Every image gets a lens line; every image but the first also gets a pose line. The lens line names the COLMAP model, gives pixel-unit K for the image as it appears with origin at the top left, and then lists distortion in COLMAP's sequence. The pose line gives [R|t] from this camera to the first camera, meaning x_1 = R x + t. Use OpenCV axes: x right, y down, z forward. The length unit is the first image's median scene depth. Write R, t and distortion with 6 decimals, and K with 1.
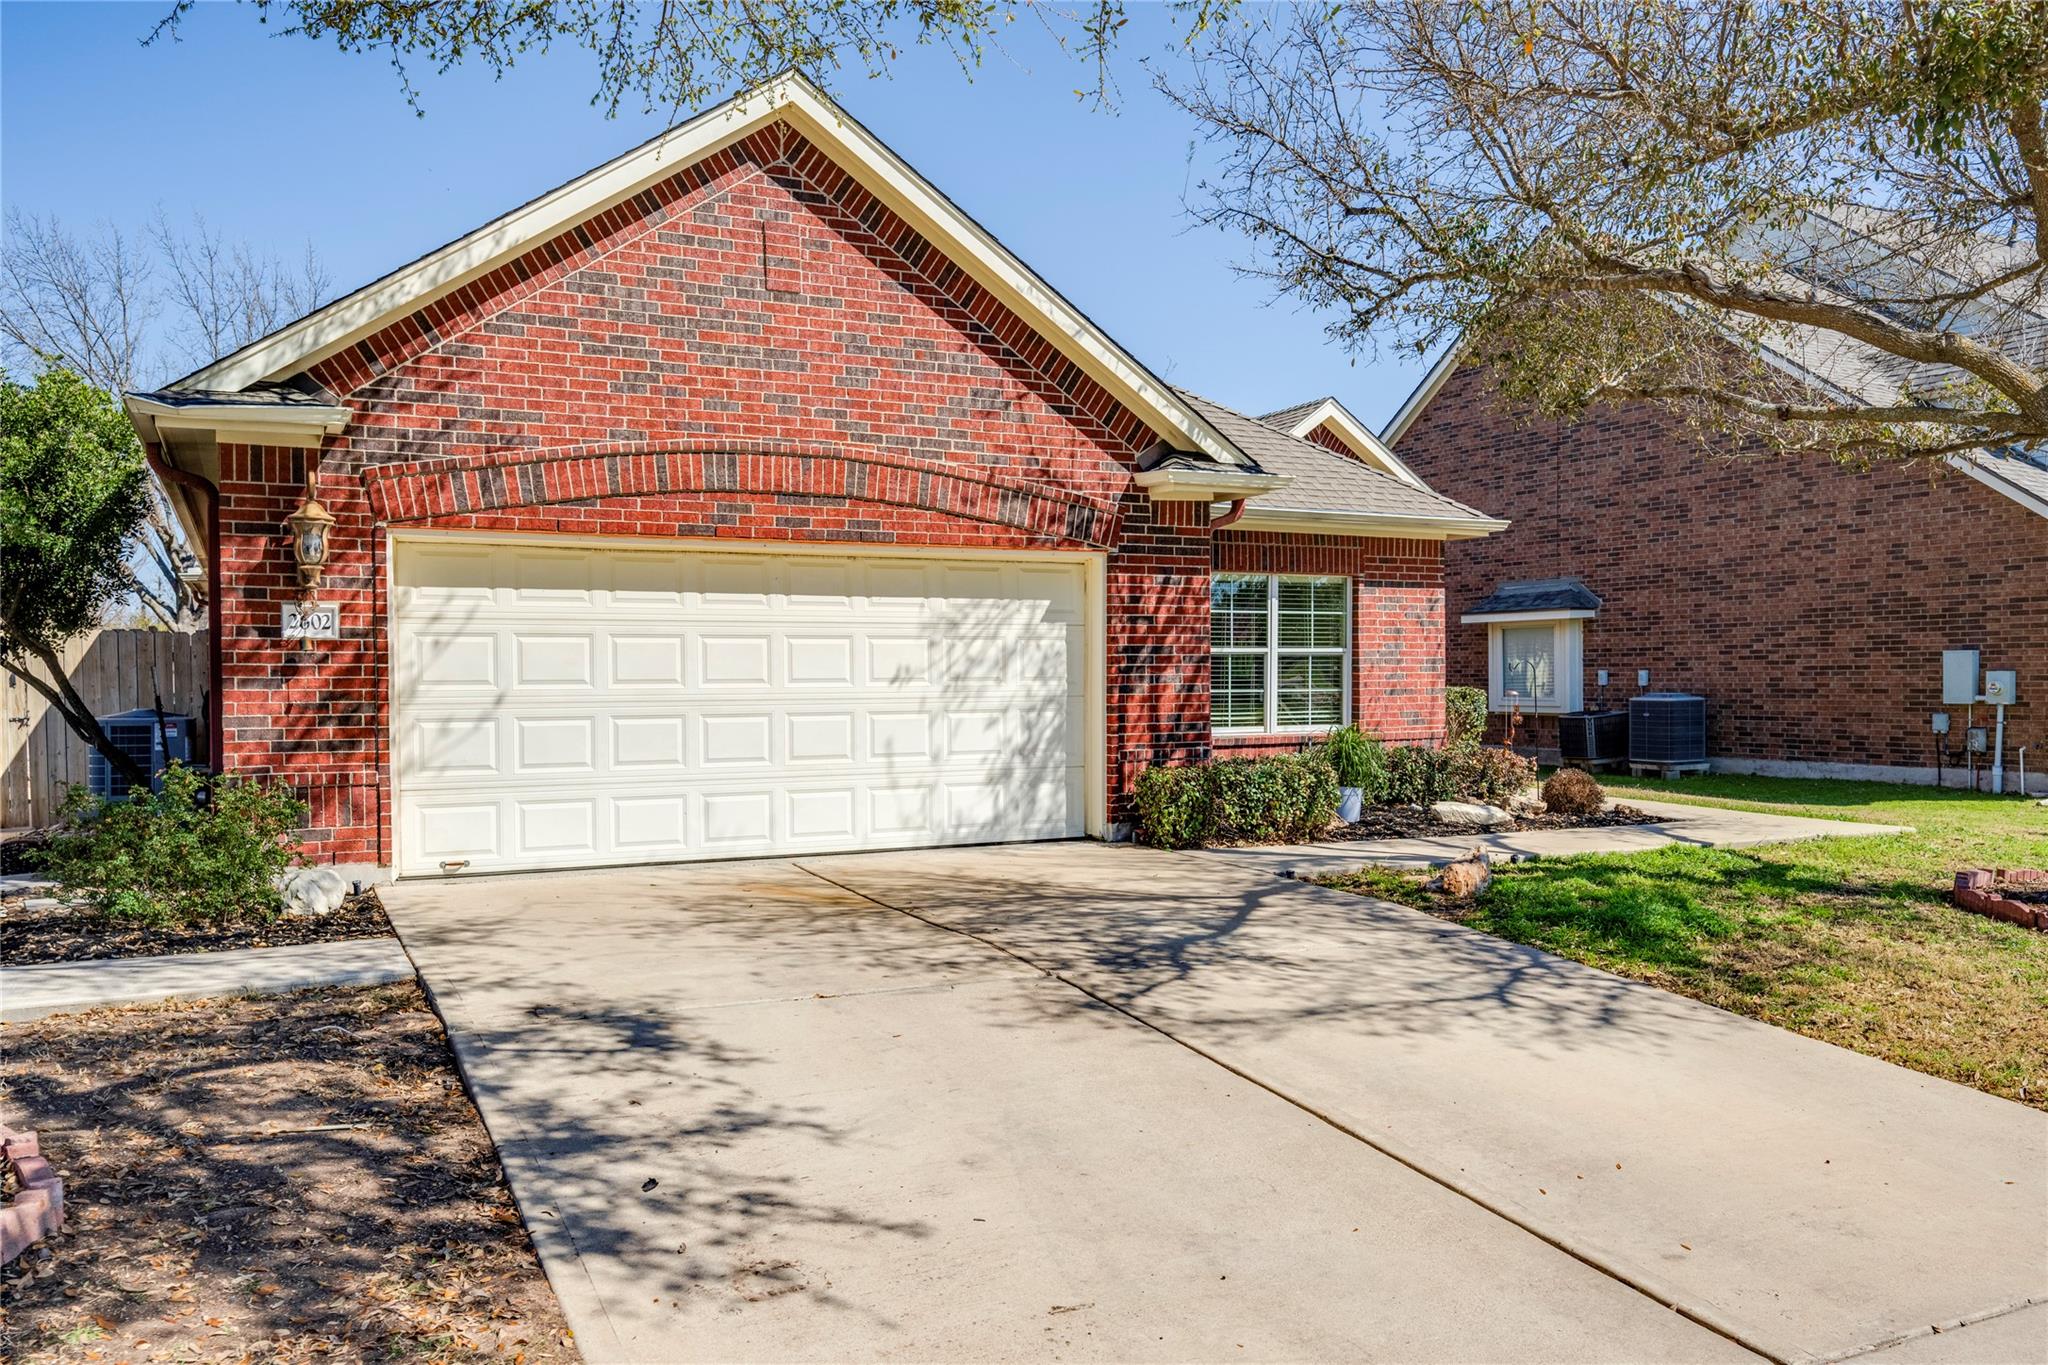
lens RADIAL K [[1239.5, 0, 1019.7], [0, 1239.5, 709.7], [0, 0, 1]] dist [-0.000635, 0.000225]
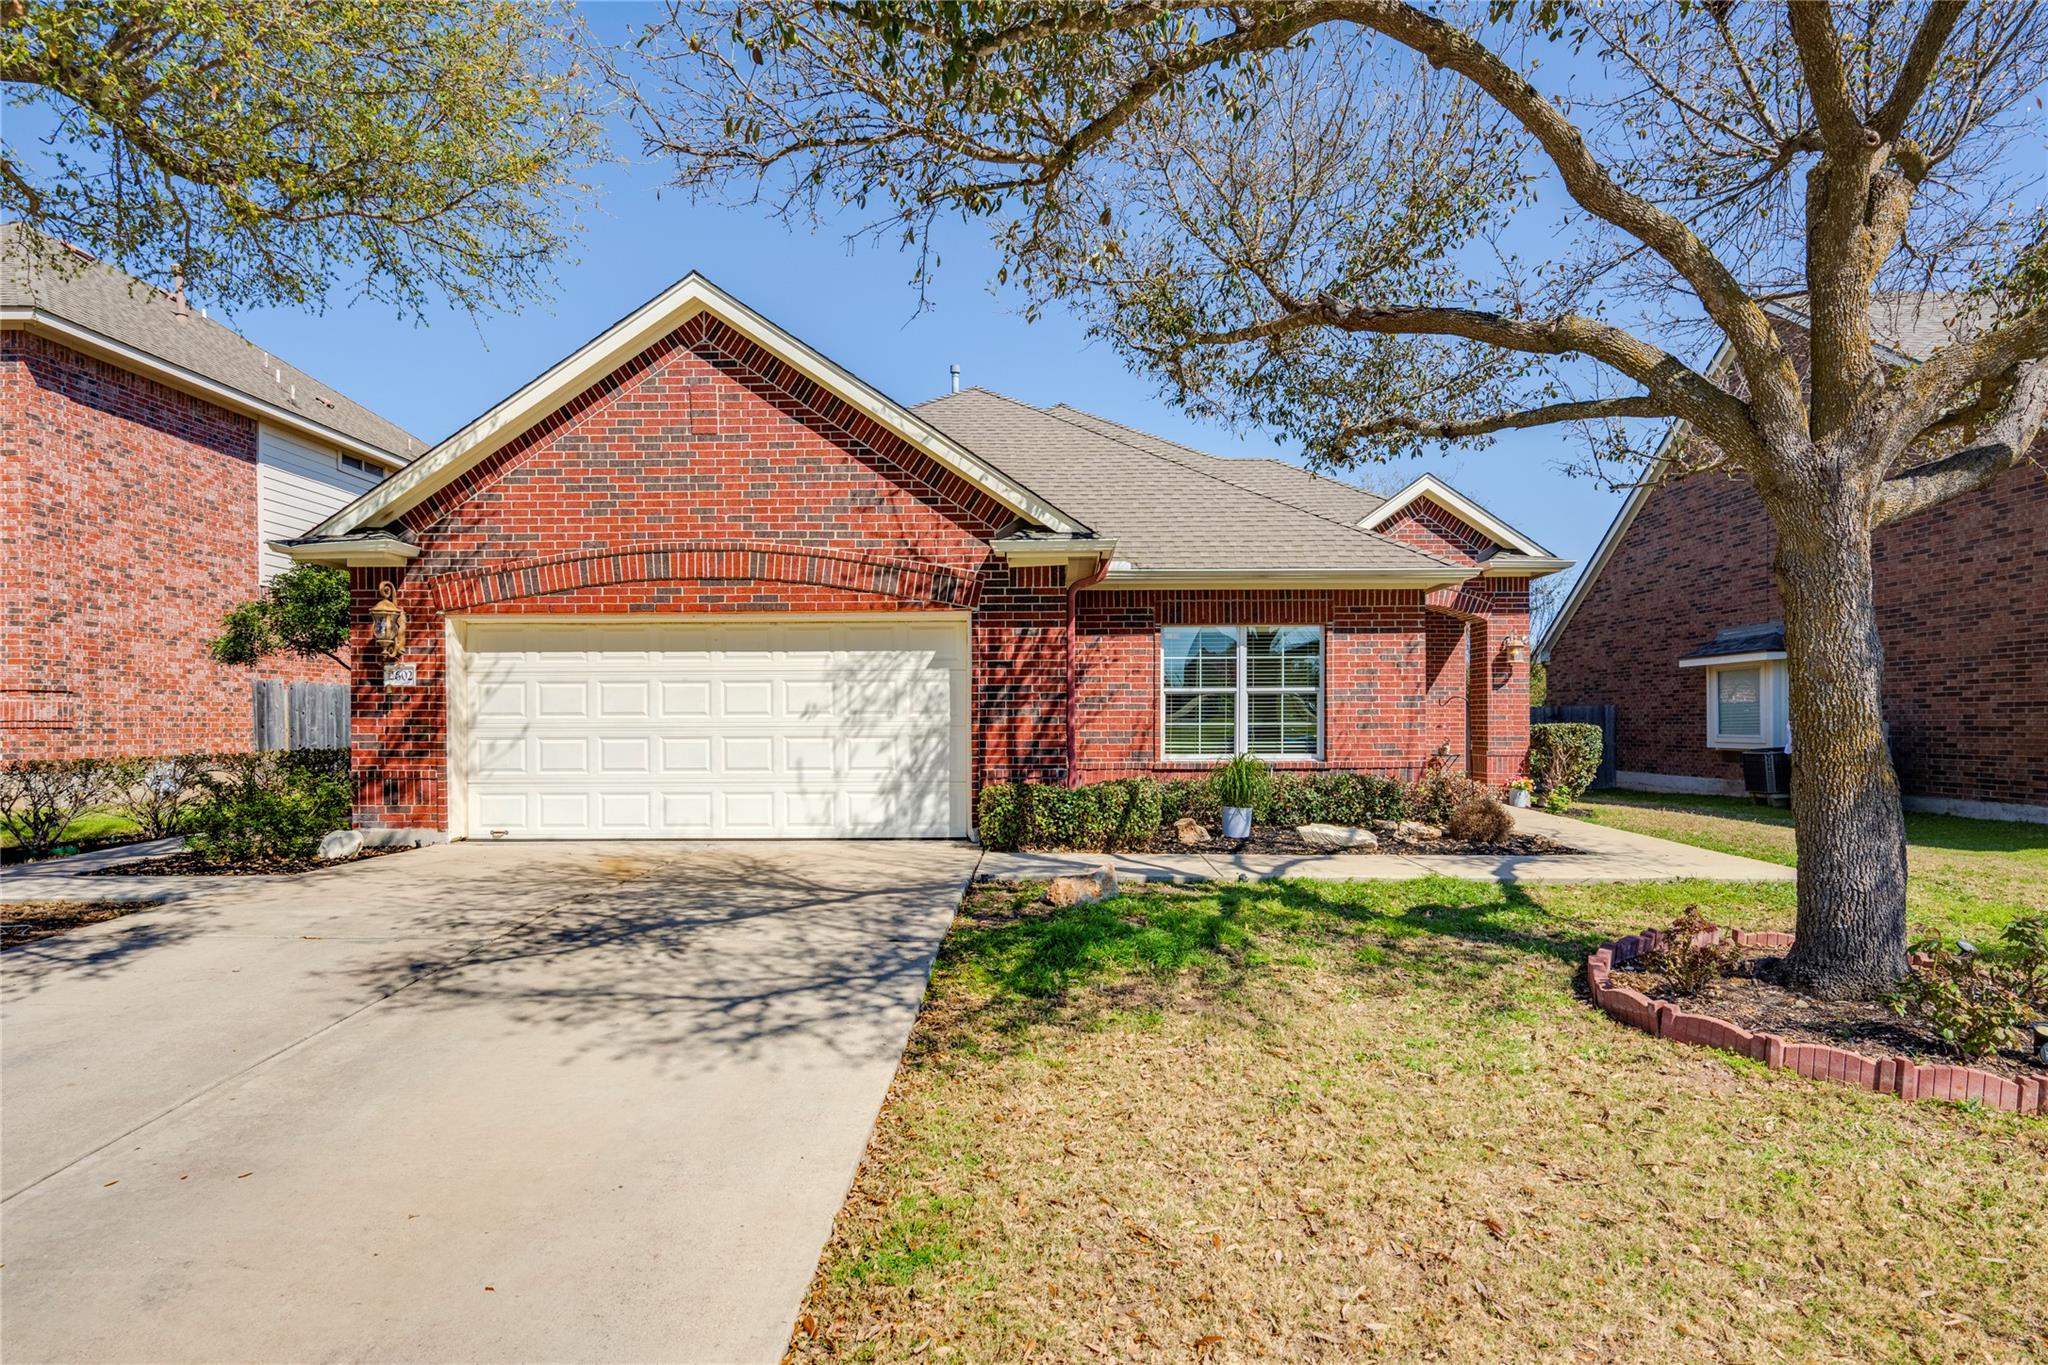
lens RADIAL K [[882.7, 0, 1027.1], [0, 882.7, 733.9], [0, 0, 1]] dist [-0.000537, 0.000088]
pose [[0.923389, 0.007685, -0.383789, 0.499516], [-0.010682, 0.999927, -0.005679, 0.001366], [0.383717, 0.009344, 0.923403, 0.214116]]
